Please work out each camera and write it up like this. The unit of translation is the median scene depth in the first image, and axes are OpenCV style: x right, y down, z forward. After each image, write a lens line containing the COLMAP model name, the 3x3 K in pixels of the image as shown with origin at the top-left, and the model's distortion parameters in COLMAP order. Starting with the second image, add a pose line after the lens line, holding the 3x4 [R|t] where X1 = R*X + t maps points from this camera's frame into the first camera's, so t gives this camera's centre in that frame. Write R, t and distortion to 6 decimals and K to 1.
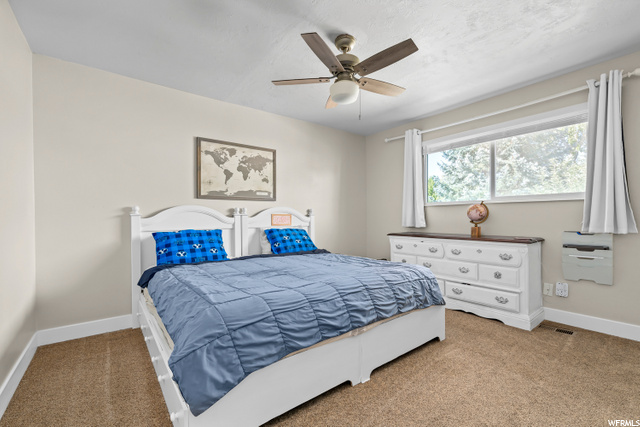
lens RADIAL K [[278.0, 0, 319.6], [0, 278.0, 216.0], [0, 0, 1]] dist [0.000162, 0.000167]
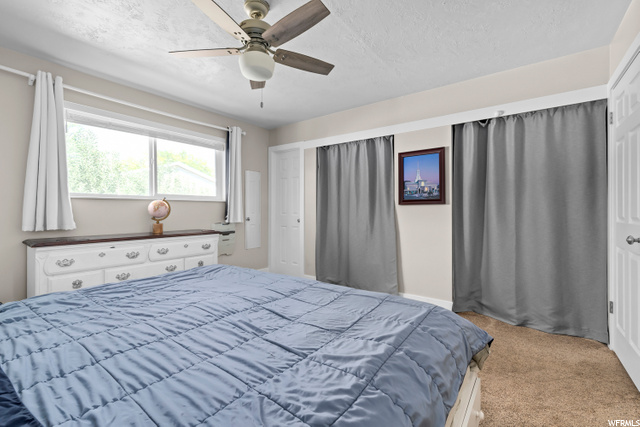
lens RADIAL K [[278.0, 0, 320.7], [0, 278.0, 211.7], [0, 0, 1]] dist [0.000162, 0.000167]
pose [[-0.258716, 0.005504, 0.965938, -0.514801], [0.007669, 0.999964, -0.003644, 0.004631], [-0.965923, 0.006465, -0.258748, 0.697257]]
